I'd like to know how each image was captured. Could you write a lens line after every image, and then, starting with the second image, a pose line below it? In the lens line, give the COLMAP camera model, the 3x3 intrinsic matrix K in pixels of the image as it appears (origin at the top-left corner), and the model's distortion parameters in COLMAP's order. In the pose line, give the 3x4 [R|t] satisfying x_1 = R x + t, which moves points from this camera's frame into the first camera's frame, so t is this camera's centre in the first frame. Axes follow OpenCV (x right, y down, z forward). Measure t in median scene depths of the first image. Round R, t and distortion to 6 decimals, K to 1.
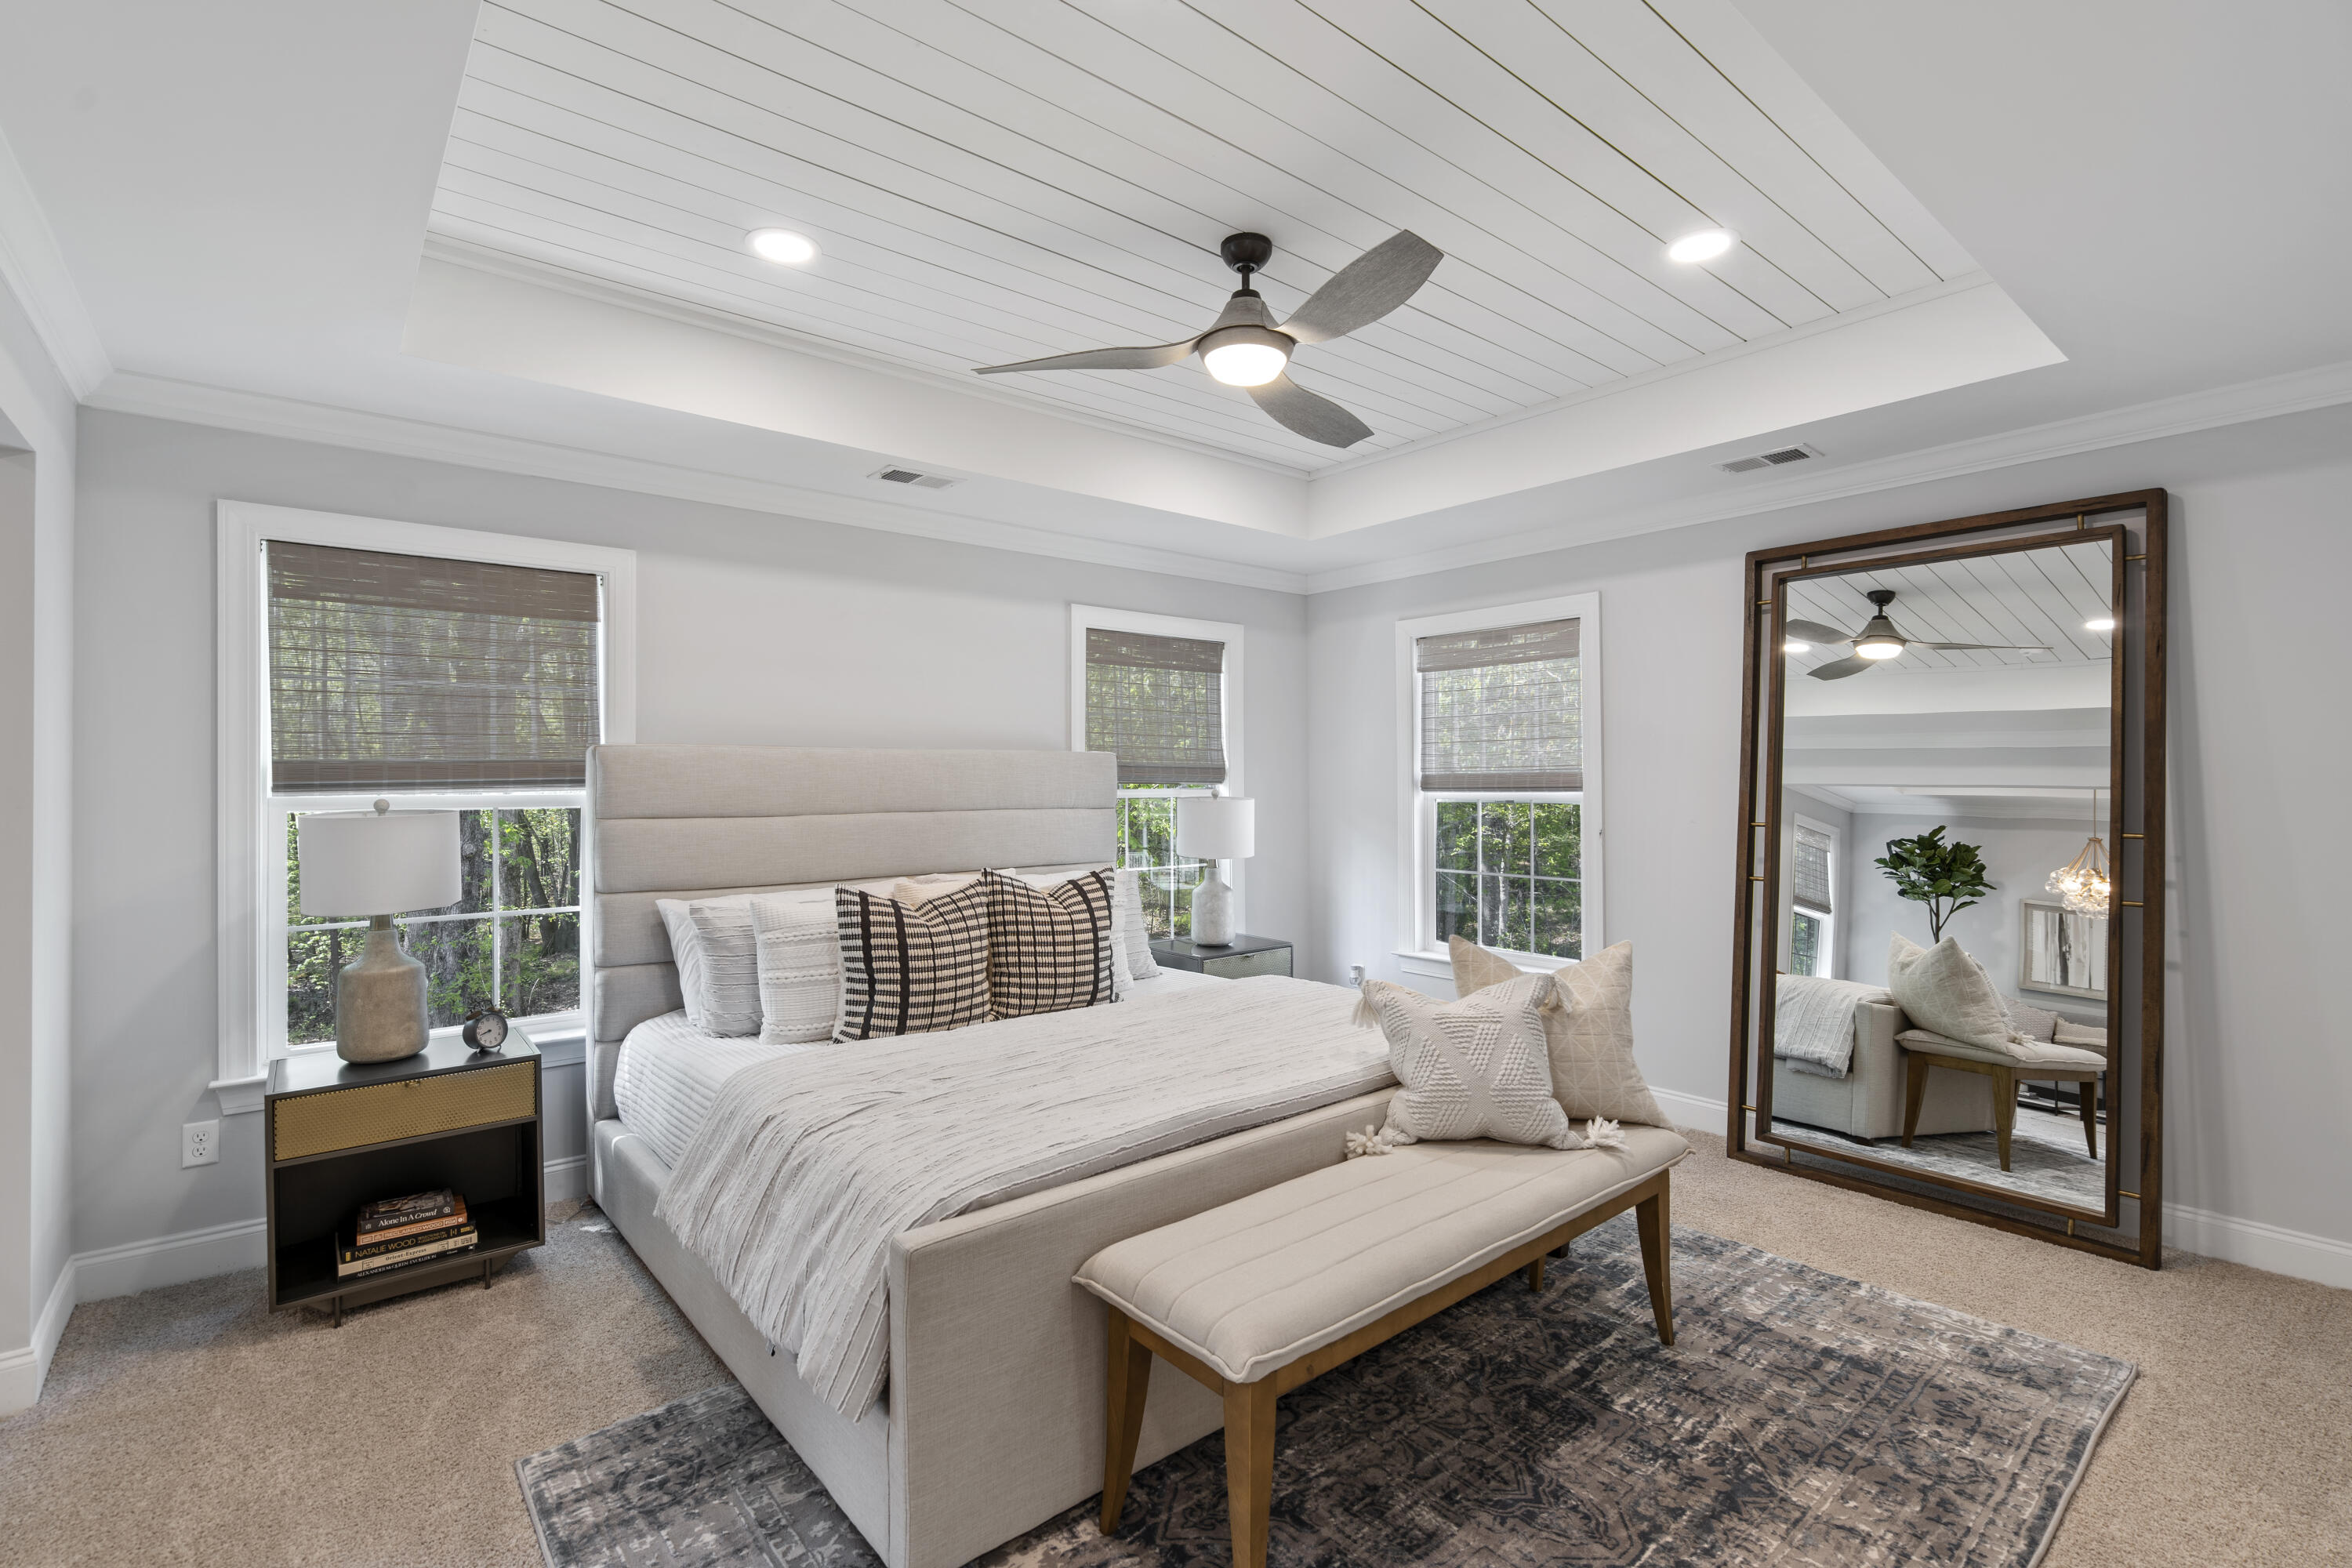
lens RADIAL K [[1072.6, 0, 1179.0], [0, 1072.6, 781.1], [0, 0, 1]] dist [-0.002602, -0.000022]
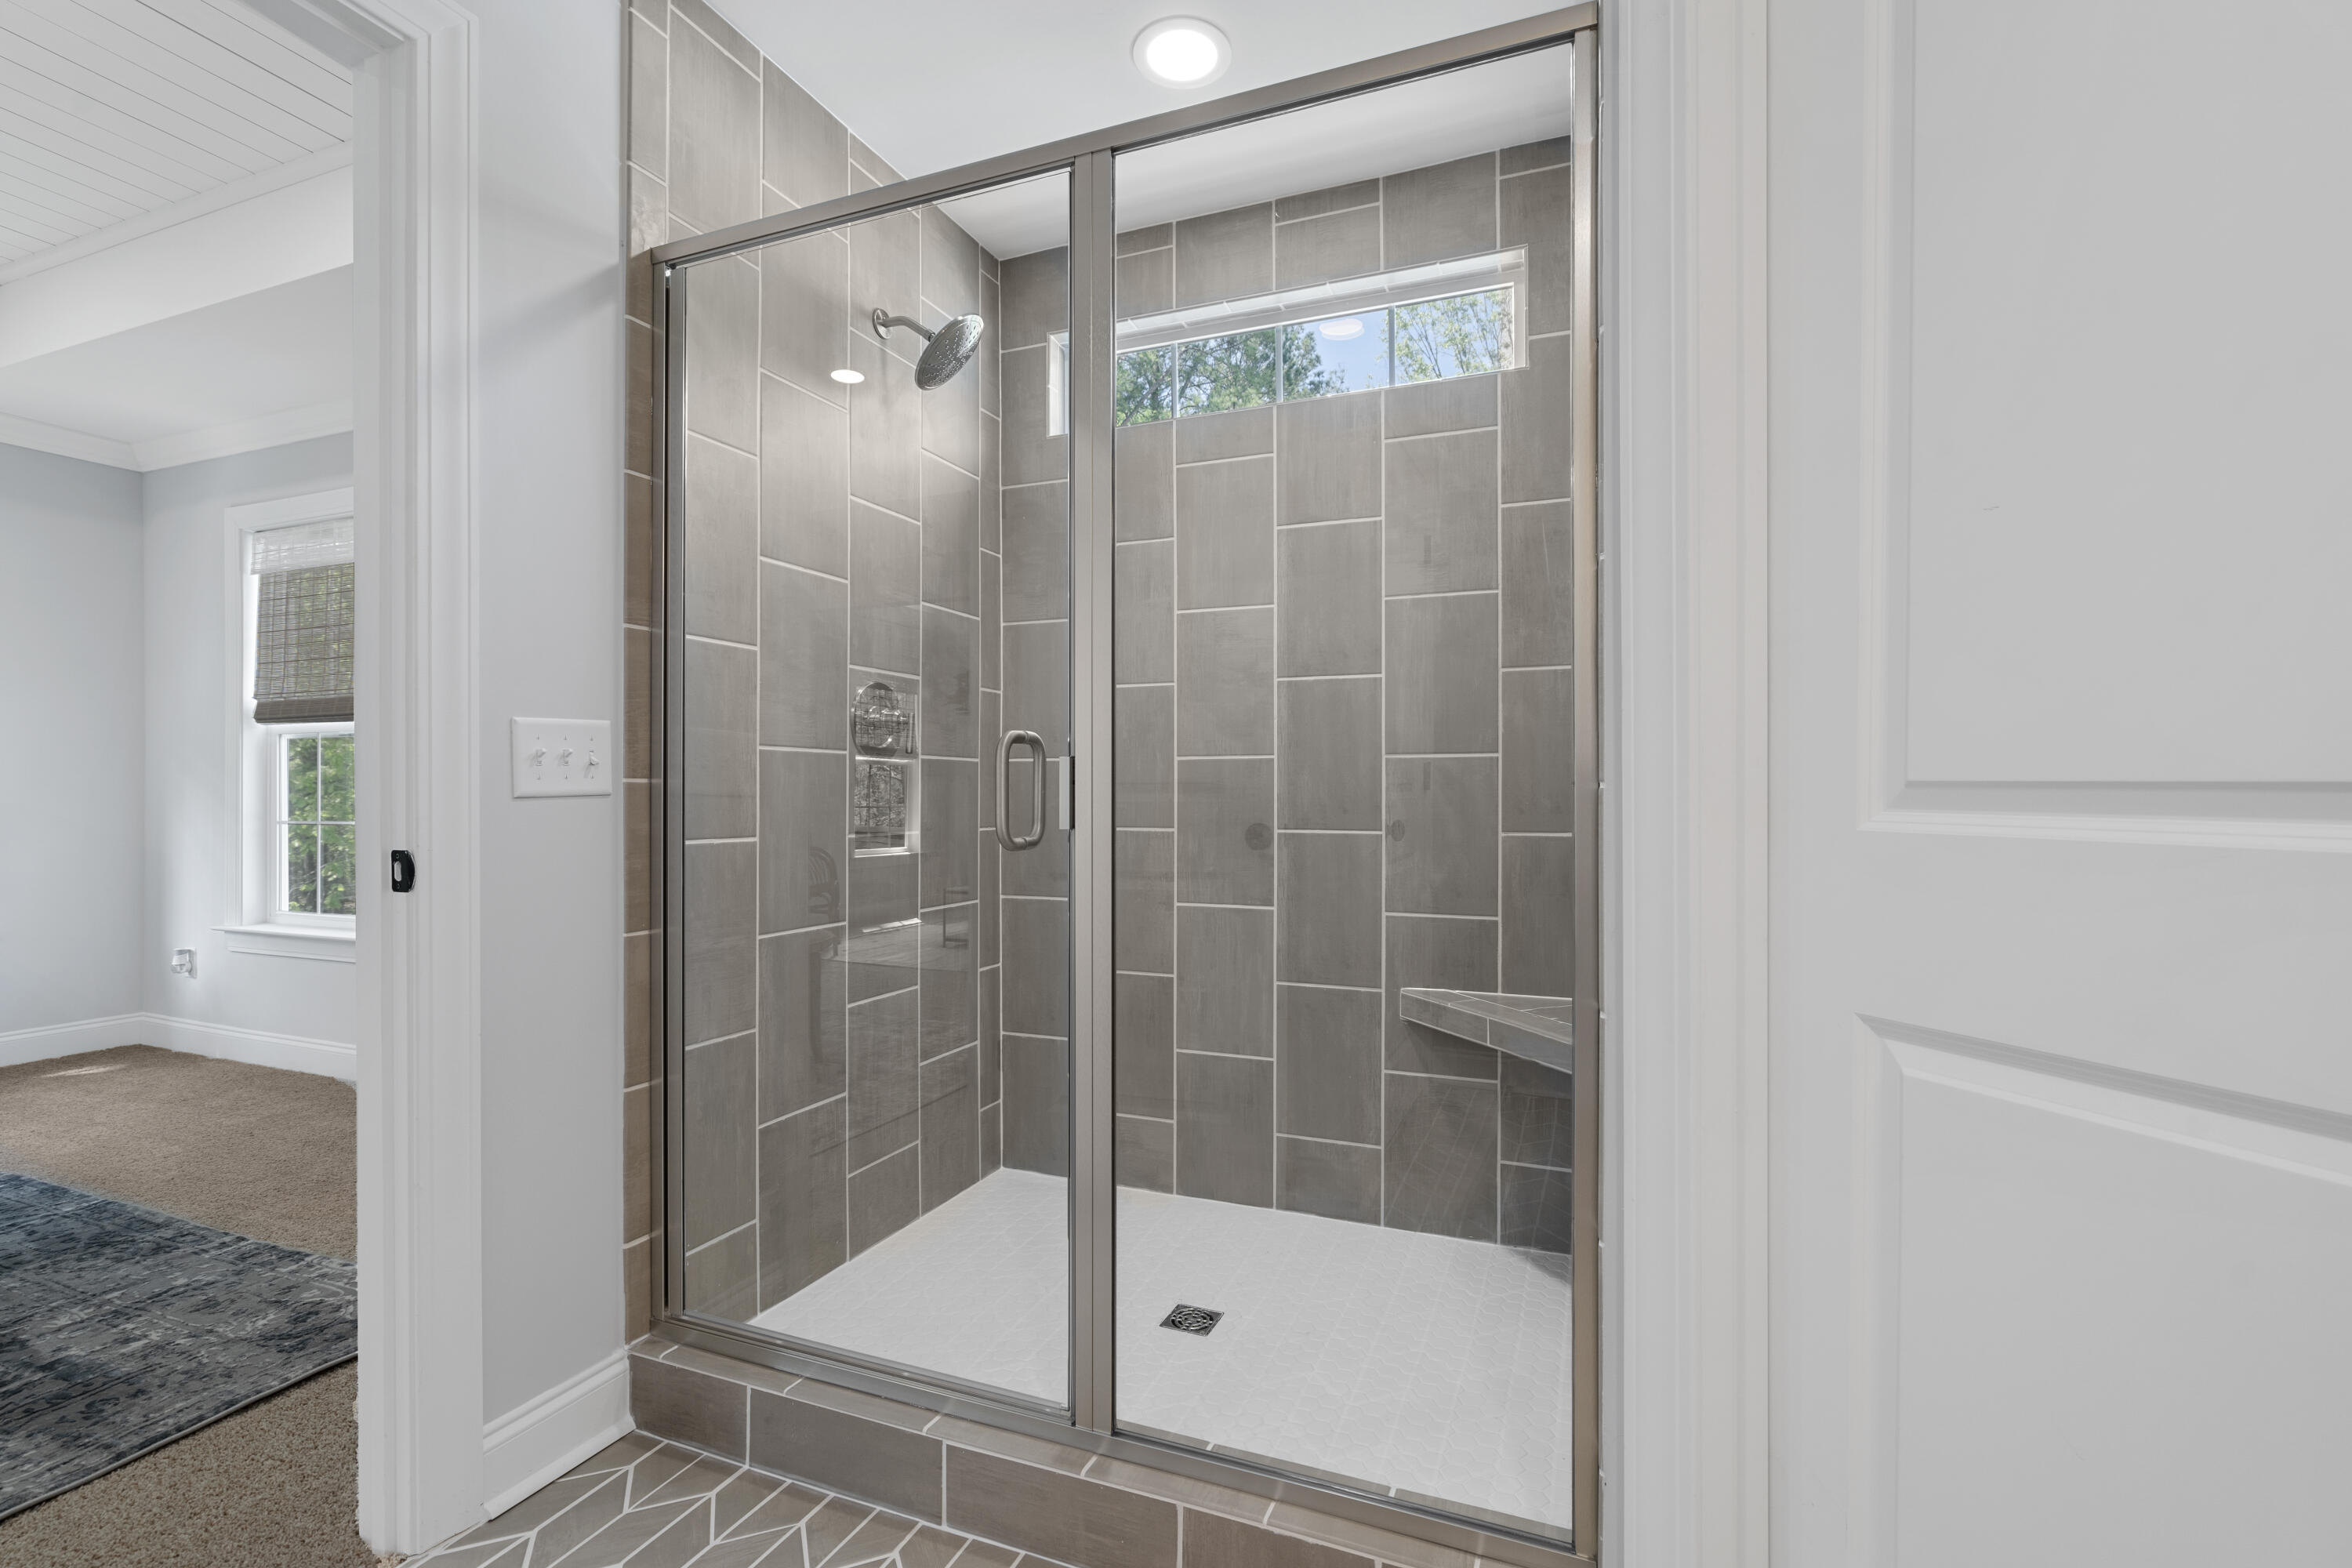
lens RADIAL K [[1072.6, 0, 1170.5], [0, 1072.6, 790.6], [0, 0, 1]] dist [-0.002602, -0.000022]
pose [[0.887394, 0.002124, 0.461006, 0.461922], [-0.000581, 0.999994, -0.003489, 0.061695], [-0.461011, 0.002828, 0.887390, -0.021119]]
